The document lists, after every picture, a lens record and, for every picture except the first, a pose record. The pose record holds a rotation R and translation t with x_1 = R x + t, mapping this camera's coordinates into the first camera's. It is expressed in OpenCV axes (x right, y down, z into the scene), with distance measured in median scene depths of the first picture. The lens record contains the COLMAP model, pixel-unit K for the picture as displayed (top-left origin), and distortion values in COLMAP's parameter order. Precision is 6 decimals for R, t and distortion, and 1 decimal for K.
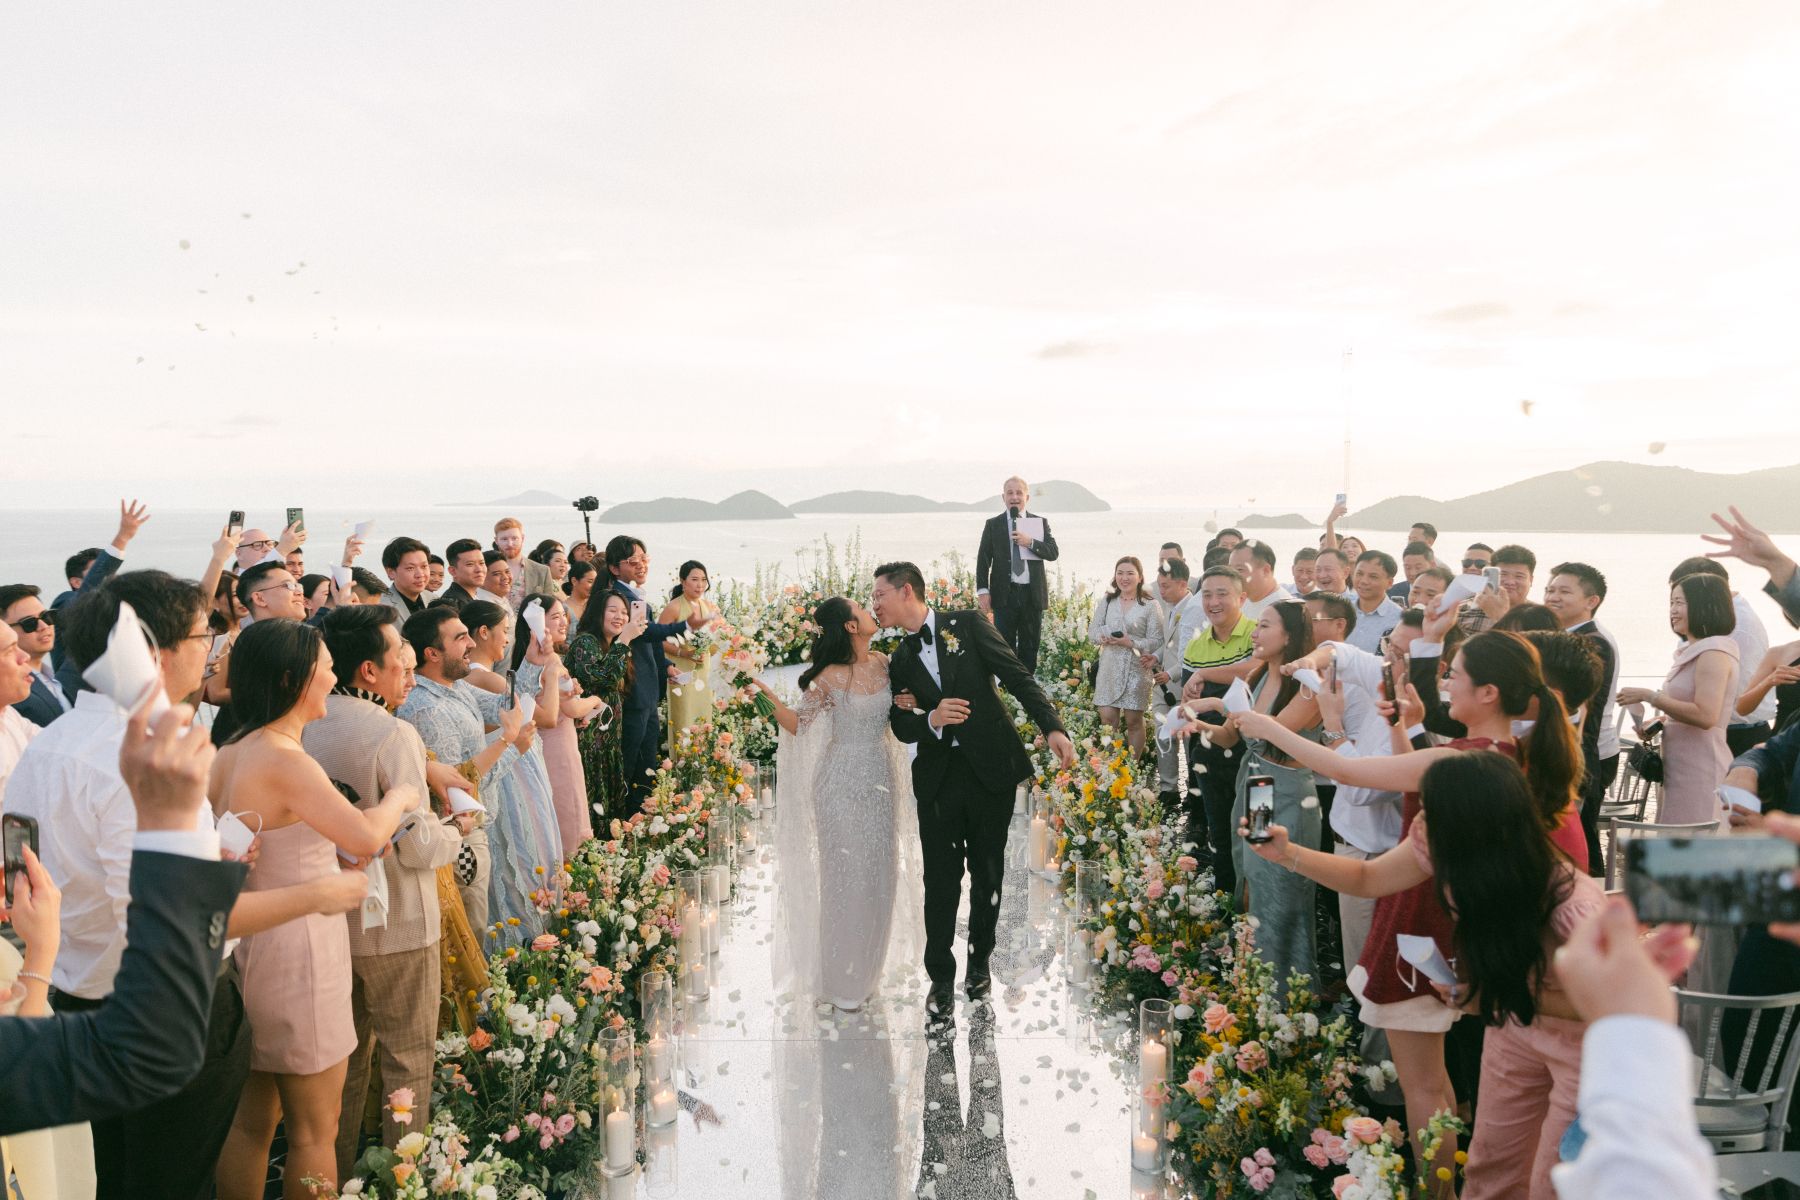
lens RADIAL K [[1293.0, 0, 899.4], [0, 1293.0, 601.8], [0, 0, 1]] dist [0.006878, -0.004648]
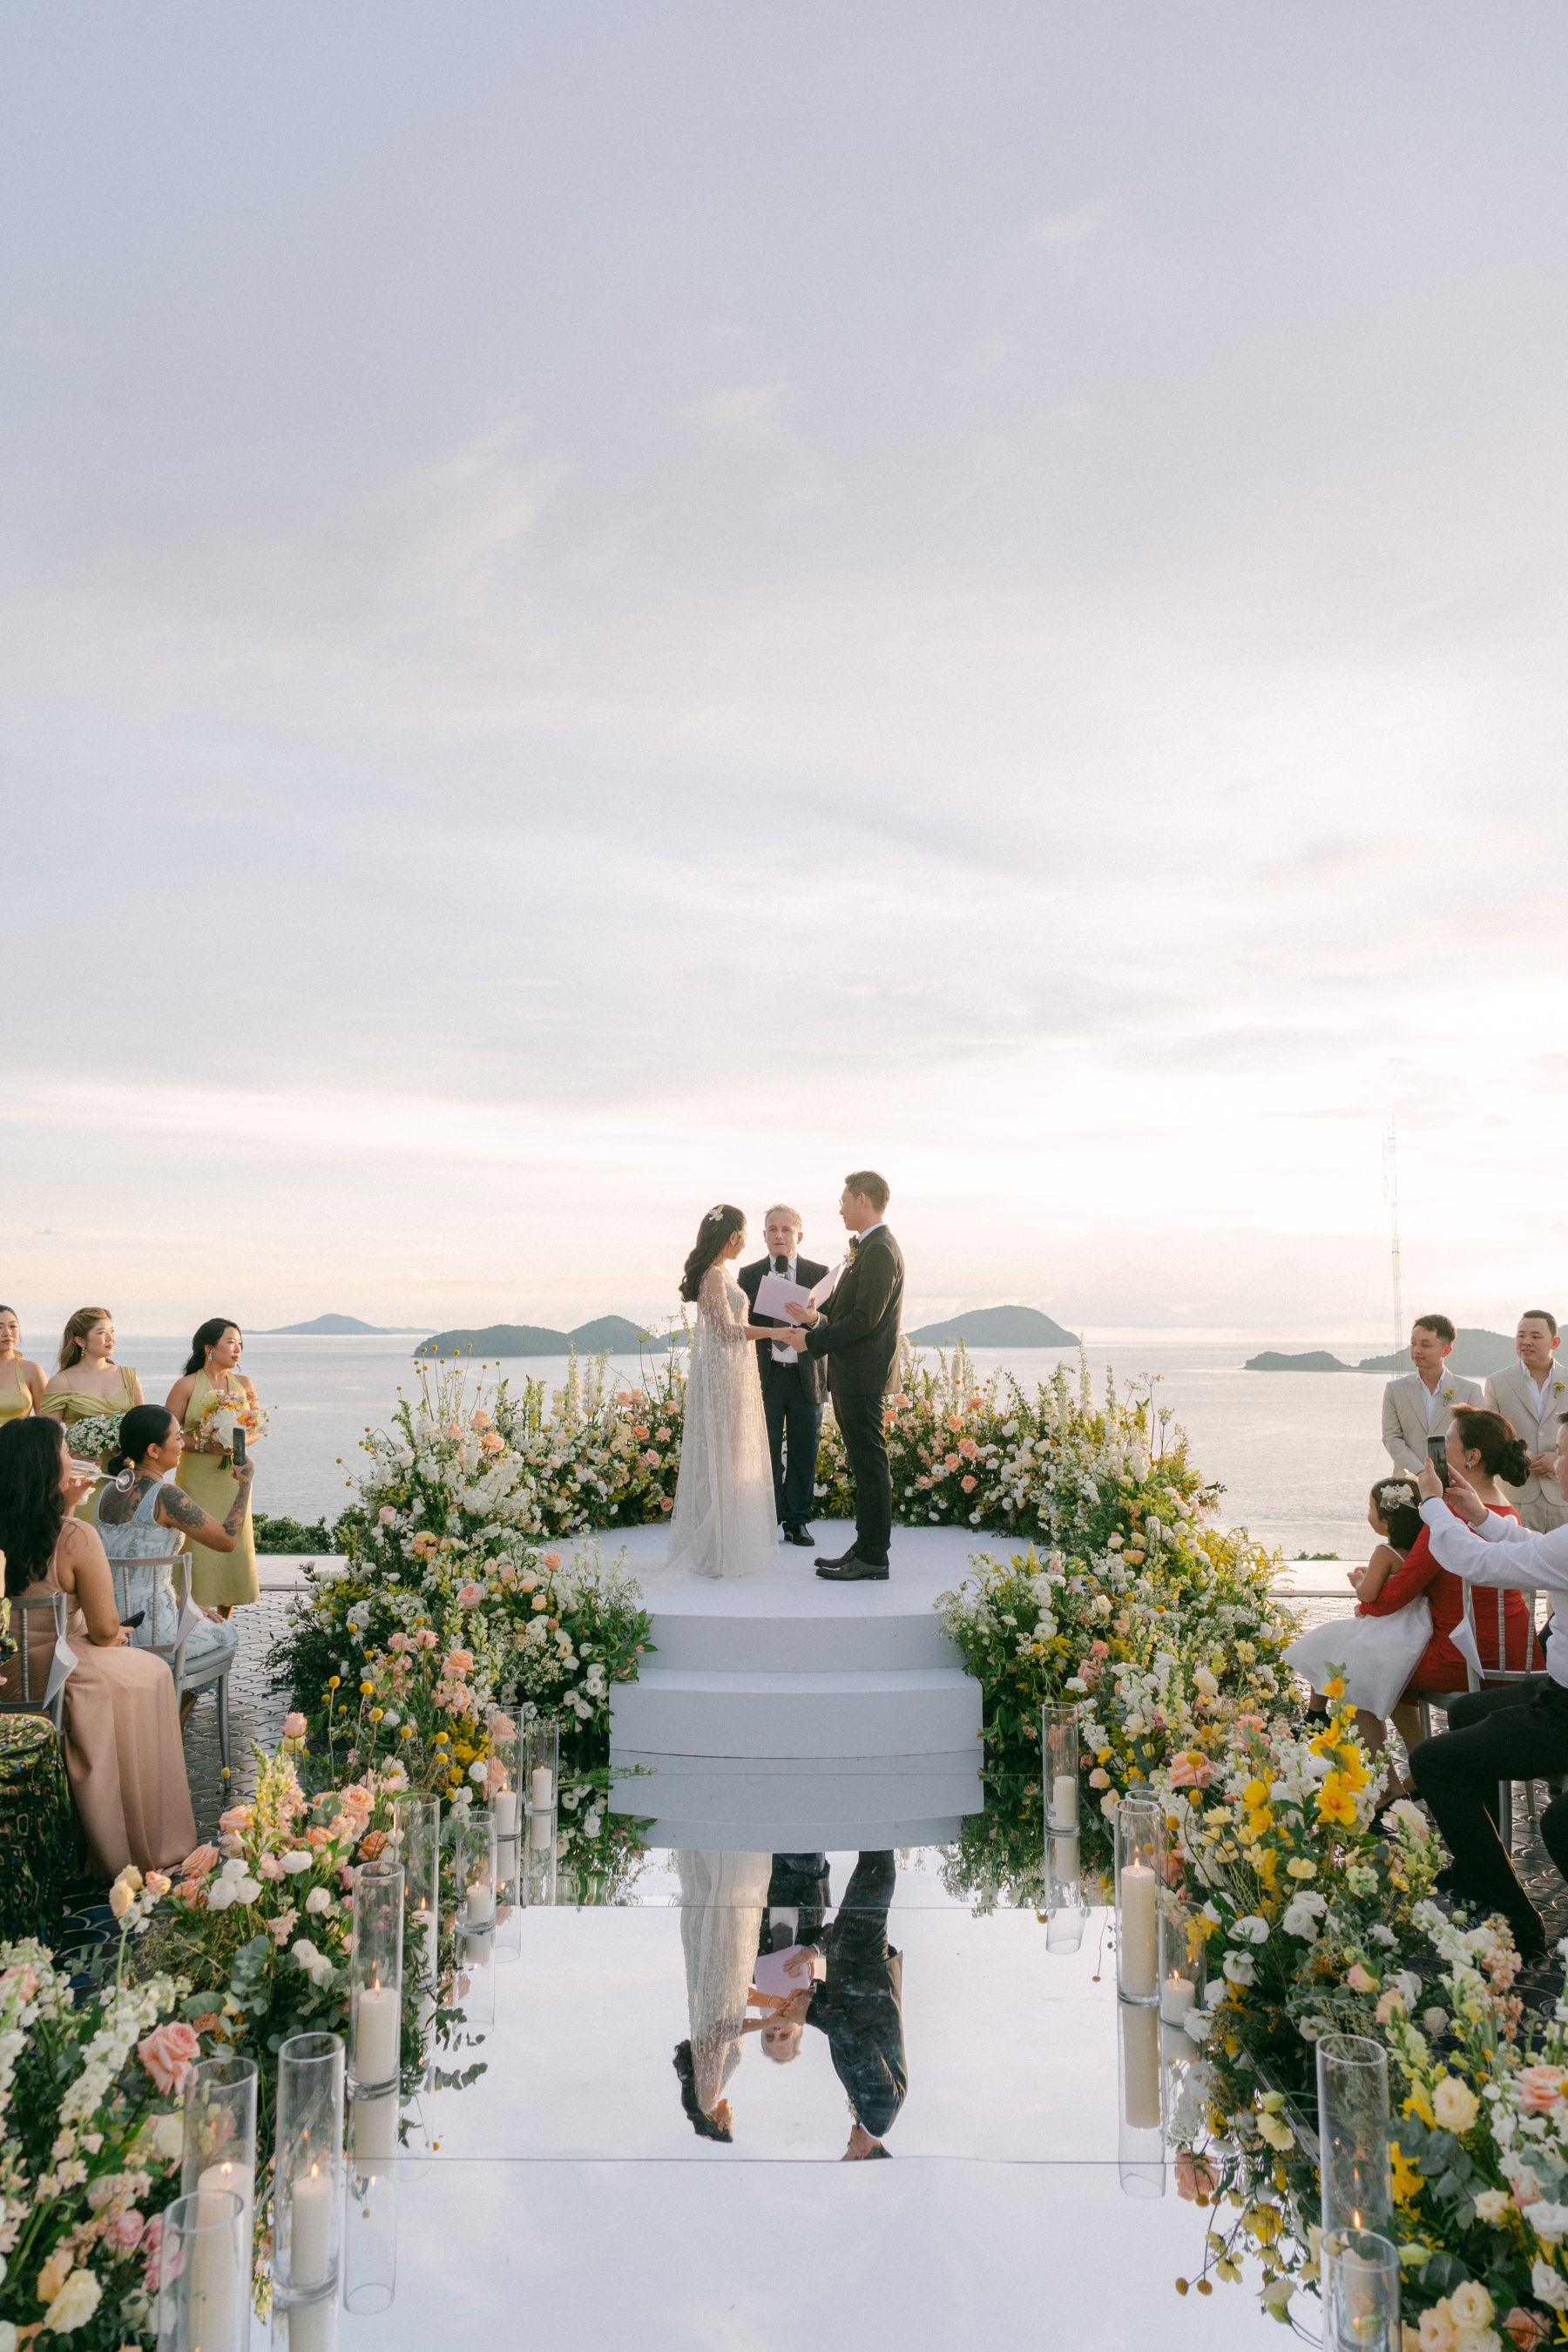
lens RADIAL K [[1689.5, 0, 788.1], [0, 1689.5, 1171.8], [0, 0, 1]] dist [0.006878, -0.004648]
pose [[0.999923, 0.006868, -0.010336, -0.003650], [-0.008528, 0.985348, -0.170341, 0.027209], [0.009015, 0.170416, 0.985331, 0.298215]]
